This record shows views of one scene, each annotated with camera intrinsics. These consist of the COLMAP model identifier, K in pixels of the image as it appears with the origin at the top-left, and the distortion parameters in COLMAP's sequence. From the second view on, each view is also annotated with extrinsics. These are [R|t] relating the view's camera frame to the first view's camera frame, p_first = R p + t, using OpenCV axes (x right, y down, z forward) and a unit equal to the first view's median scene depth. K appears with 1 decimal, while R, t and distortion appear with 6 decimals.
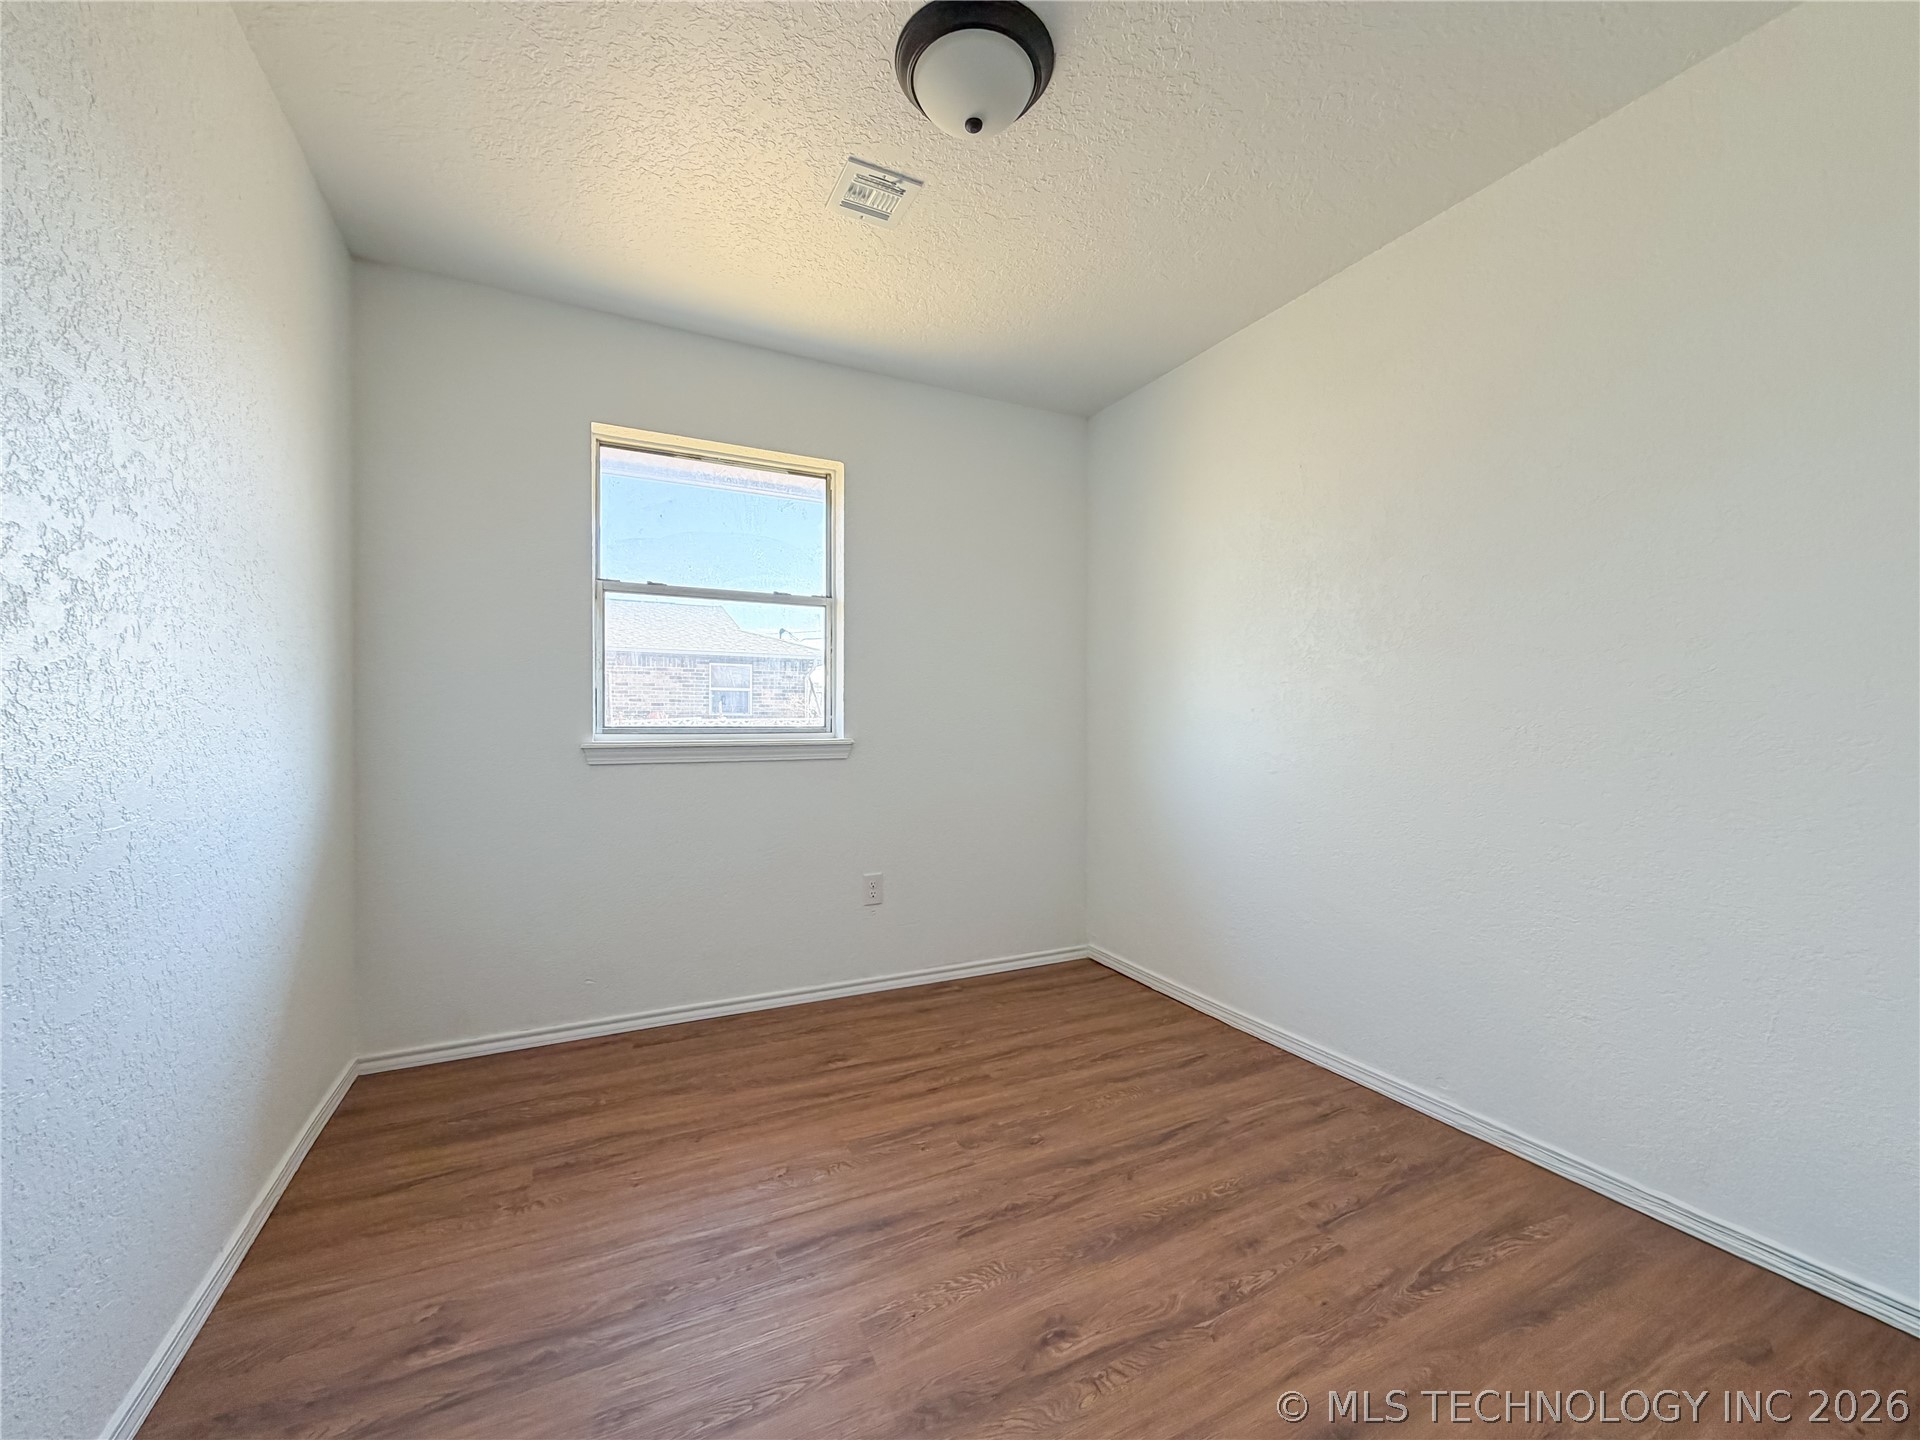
lens RADIAL K [[762.9, 0, 953.7], [0, 762.9, 721.1], [0, 0, 1]] dist [0.001615, 0.000181]
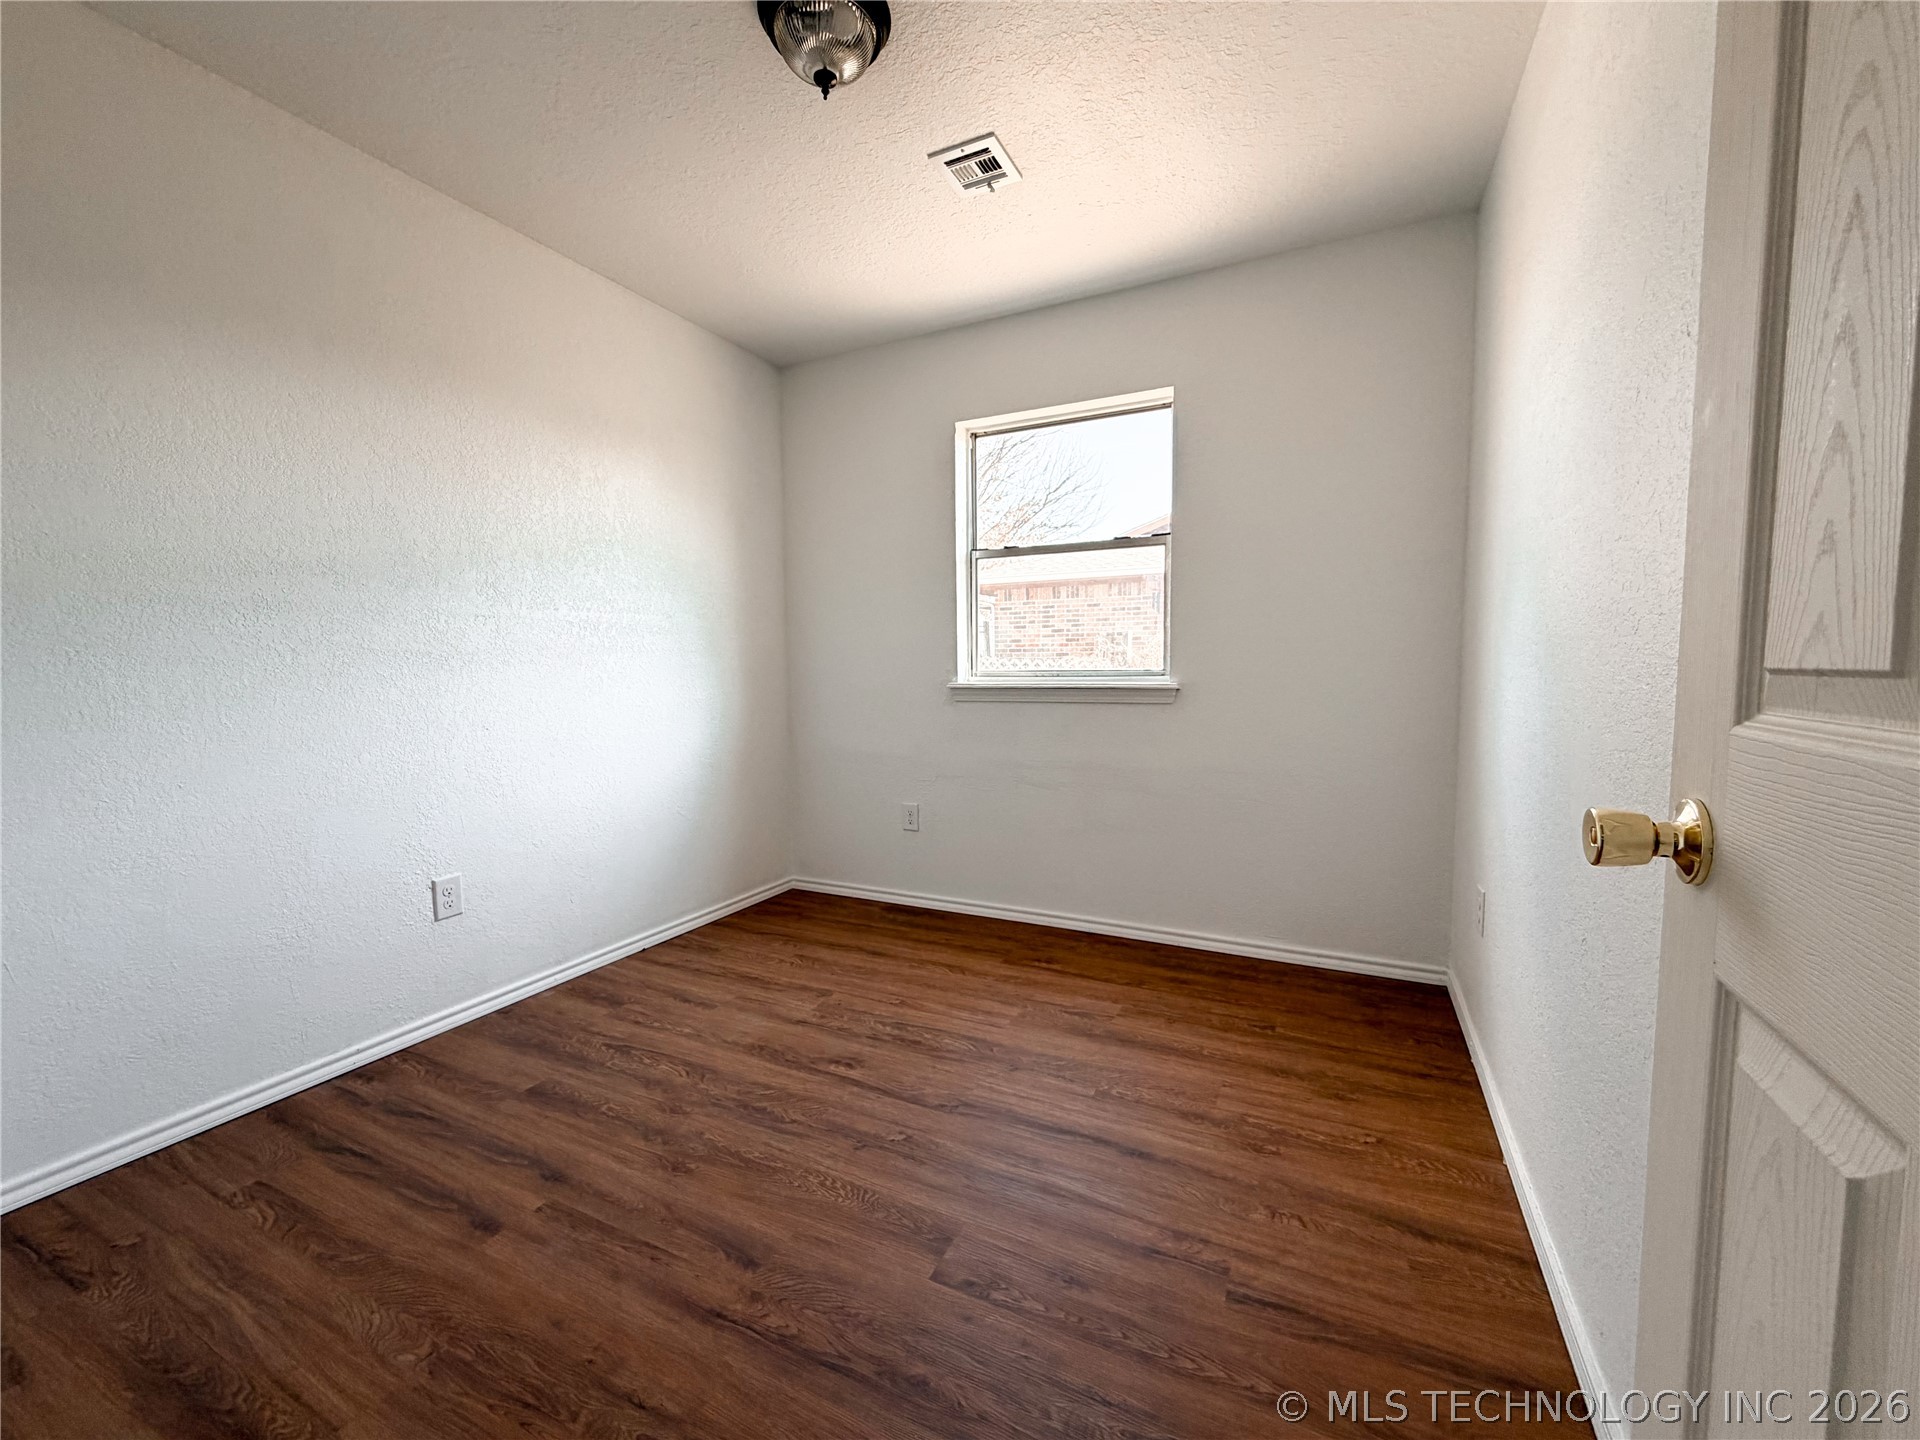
lens RADIAL K [[774.5, 0, 957.5], [0, 774.5, 745.7], [0, 0, 1]] dist [0.000260, 0.000041]
pose [[0.609018, 0.080775, -0.789033, 0.533146], [0.012635, 0.993687, 0.111478, -0.012518], [0.793056, -0.077861, 0.604152, 0.211488]]
